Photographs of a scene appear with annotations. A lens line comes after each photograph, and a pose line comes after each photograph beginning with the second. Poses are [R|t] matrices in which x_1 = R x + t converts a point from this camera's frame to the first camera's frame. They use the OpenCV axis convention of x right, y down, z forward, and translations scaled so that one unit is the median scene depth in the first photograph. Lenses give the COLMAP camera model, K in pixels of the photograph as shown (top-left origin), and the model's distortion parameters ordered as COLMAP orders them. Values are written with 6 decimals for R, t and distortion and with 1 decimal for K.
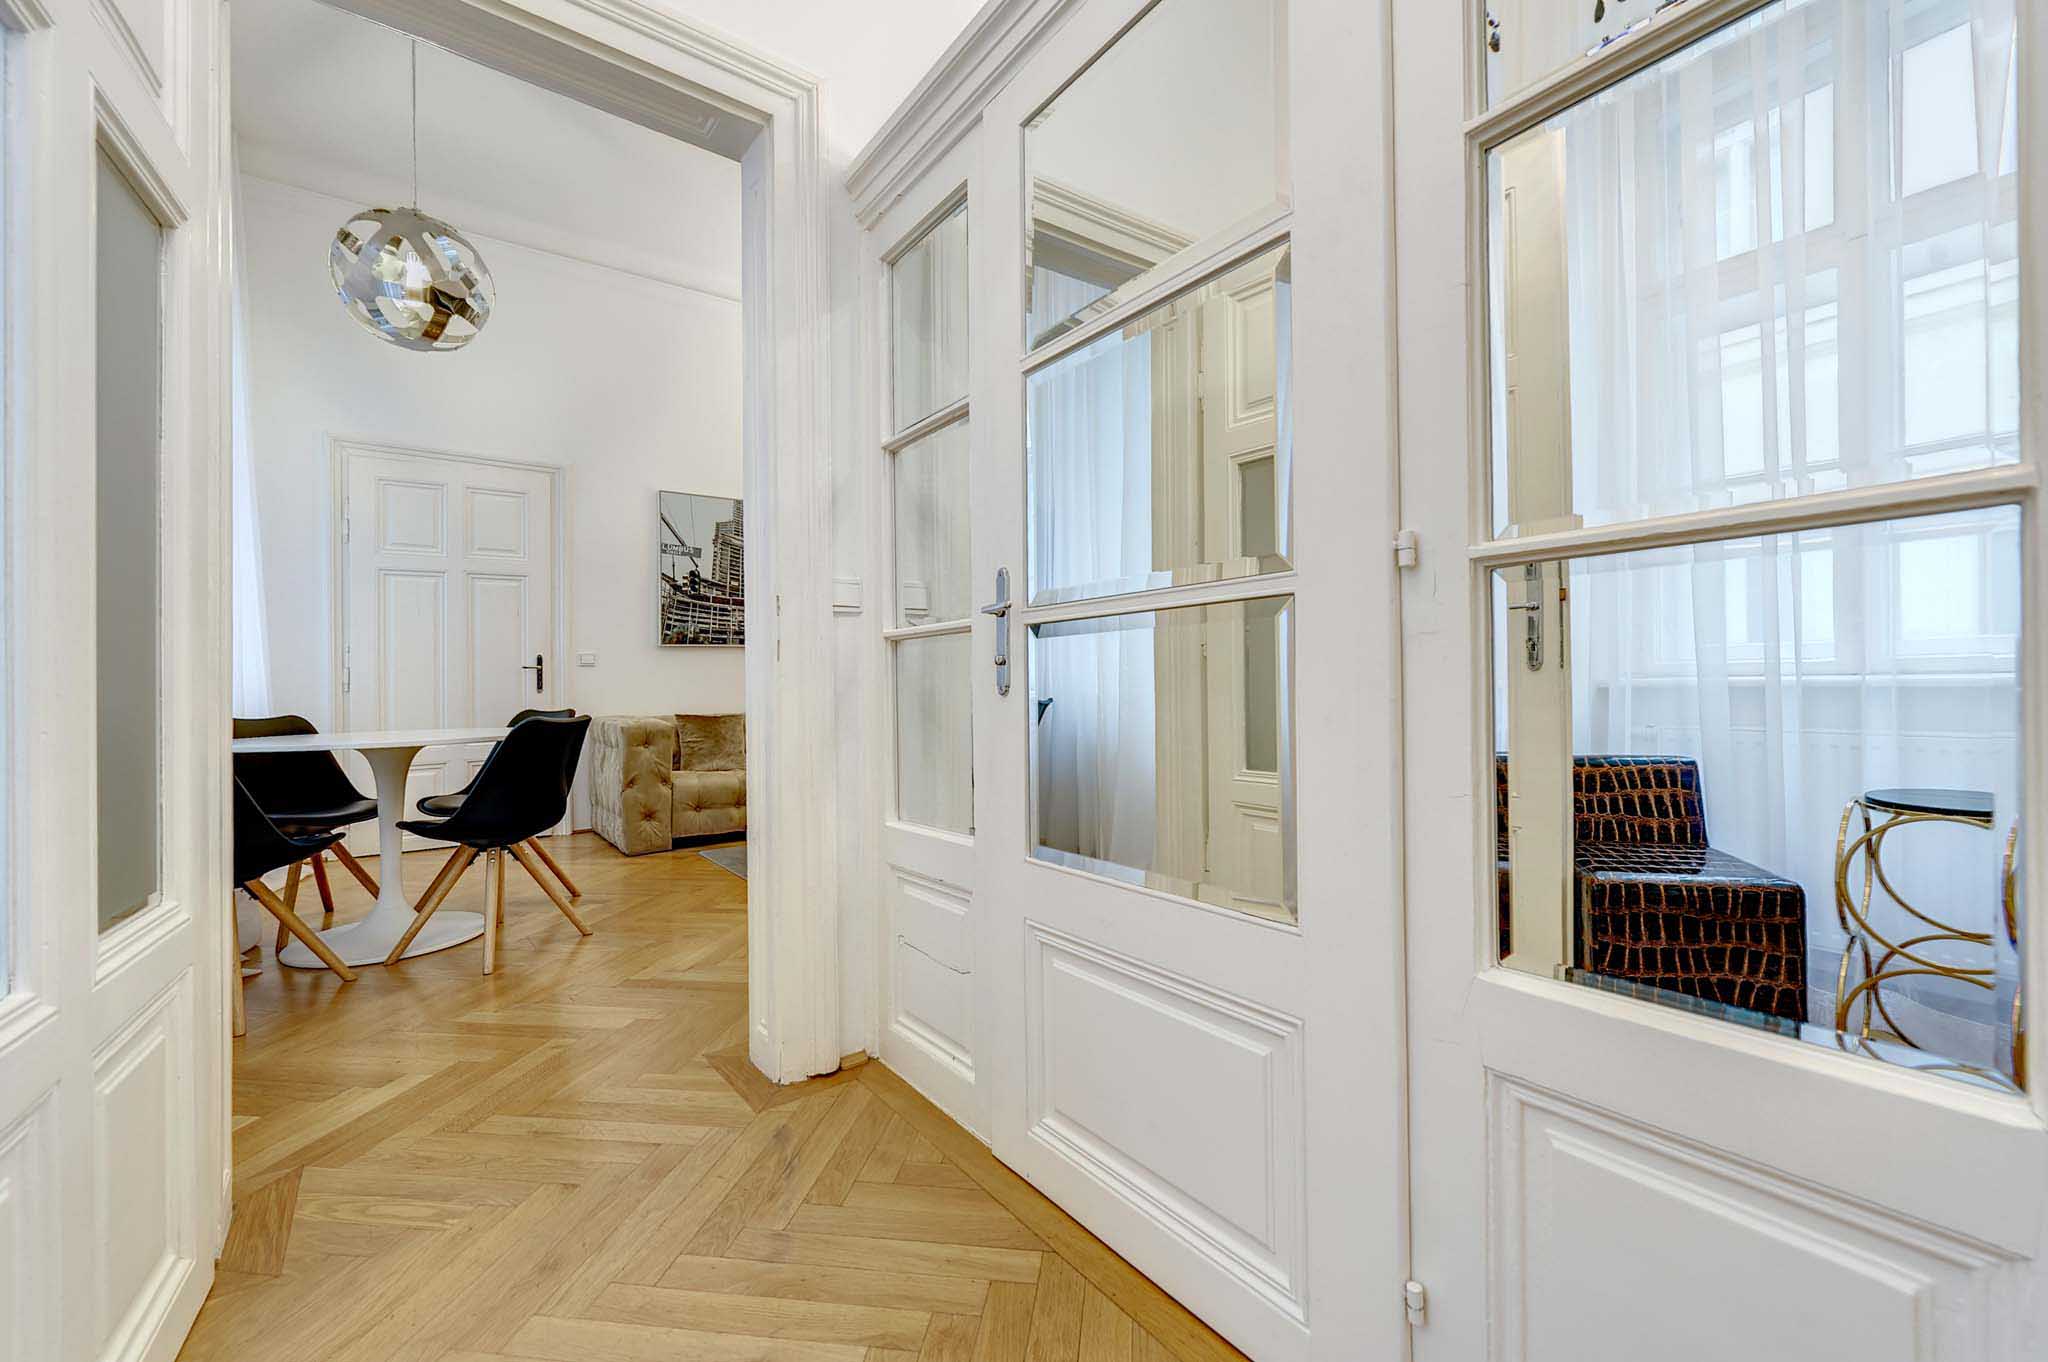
lens RADIAL K [[840.6, 0, 1035.9], [0, 840.6, 683.5], [0, 0, 1]] dist [-0.023756, -0.000517]
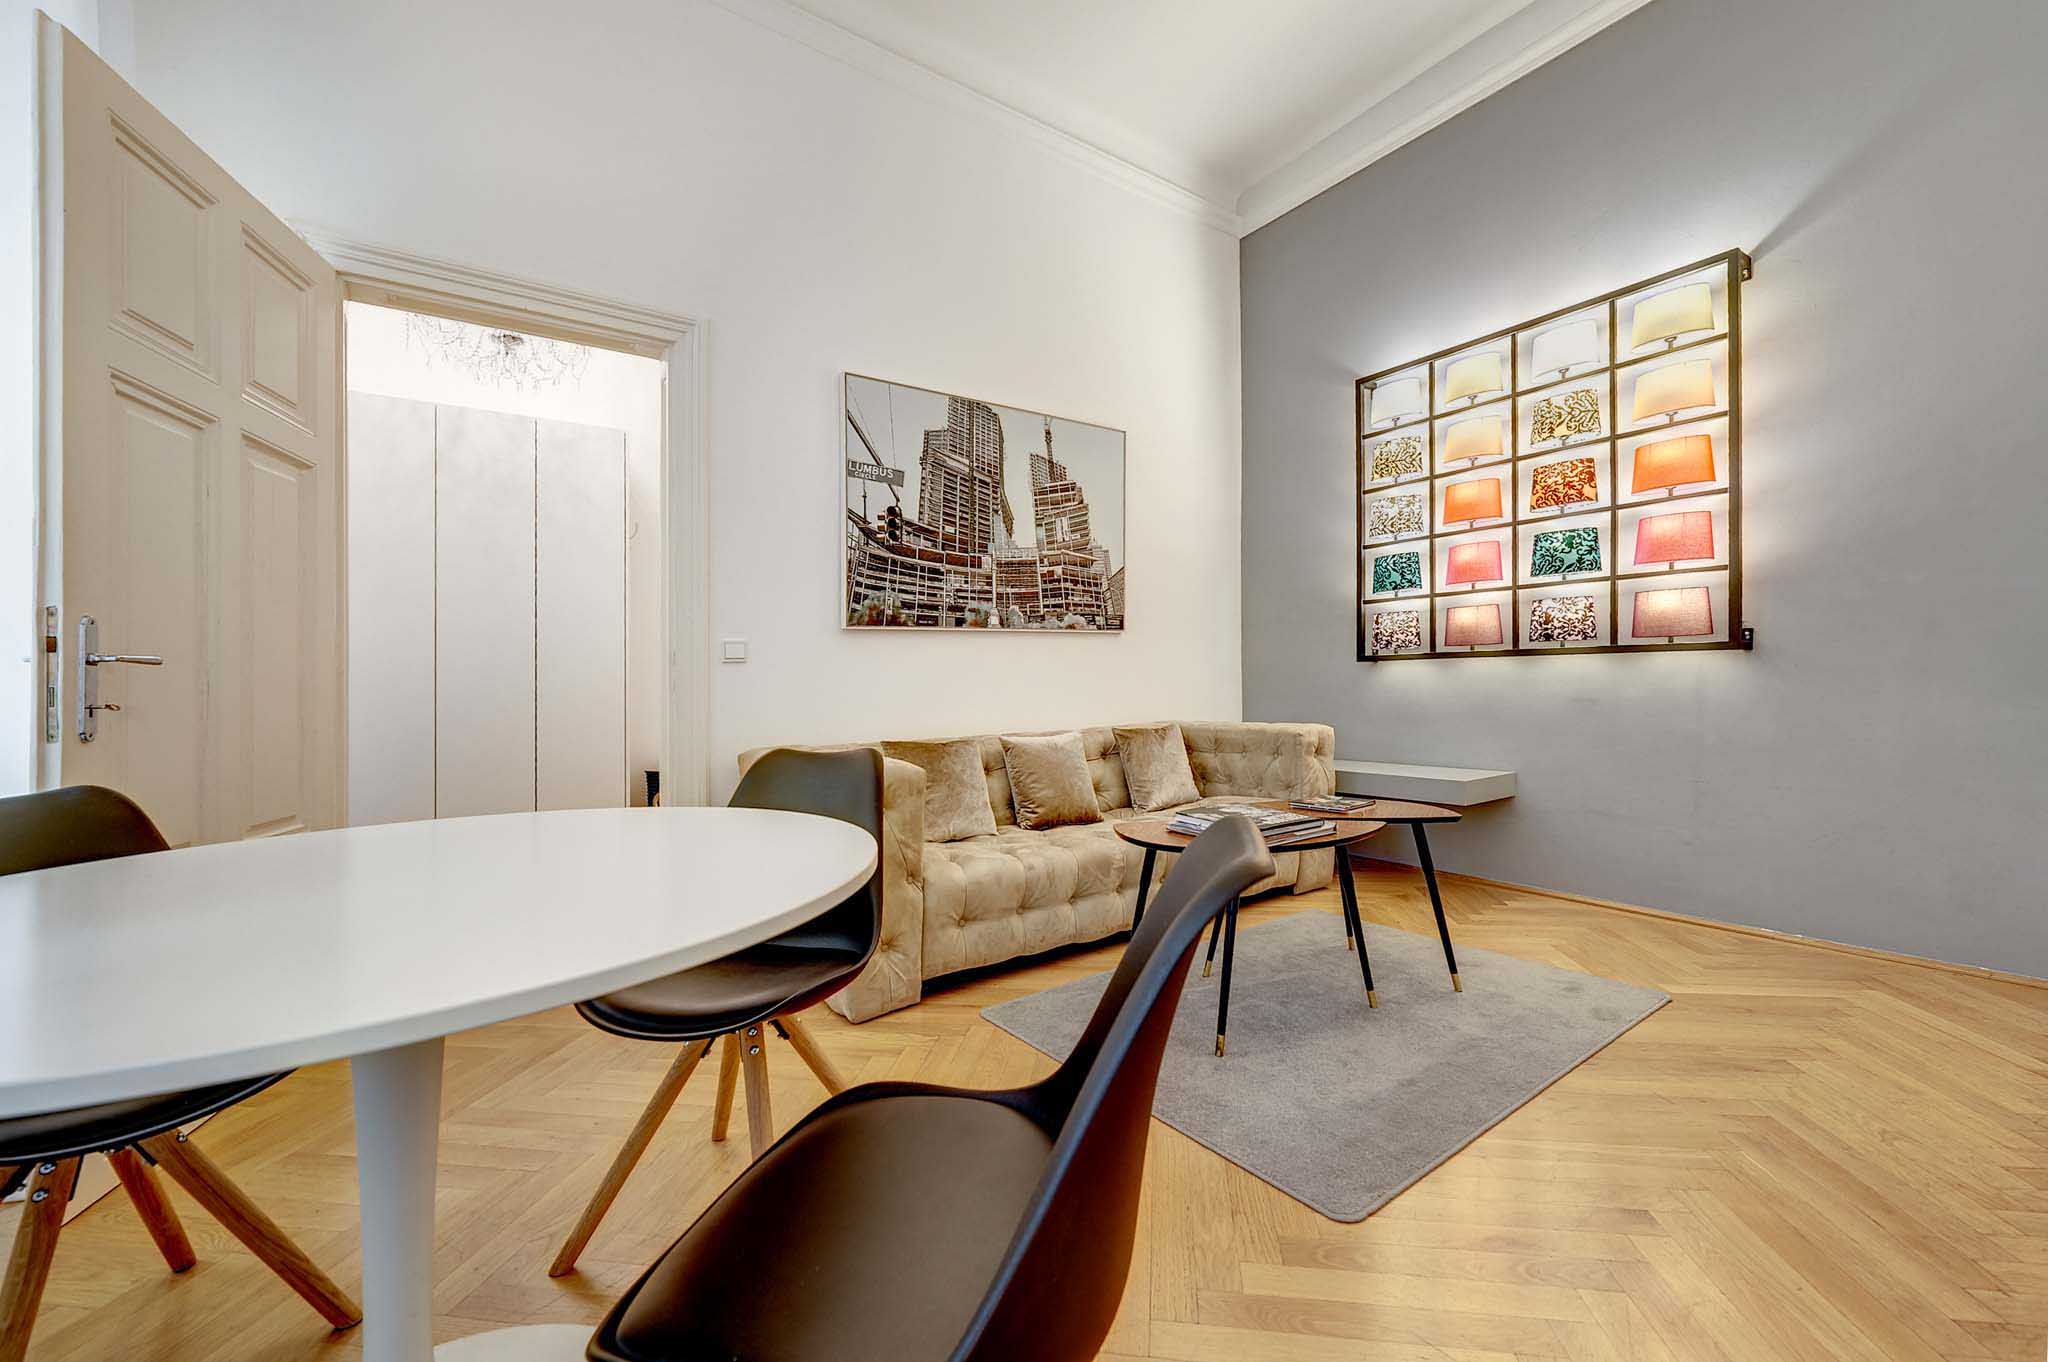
lens RADIAL K [[840.6, 0, 1033.8], [0, 840.6, 678.8], [0, 0, 1]] dist [-0.023756, -0.000517]
pose [[0.999364, -0.007895, -0.034782, -0.286006], [0.007915, 0.999969, 0.000437, -0.007283], [0.034777, -0.000712, 0.999395, 0.386255]]
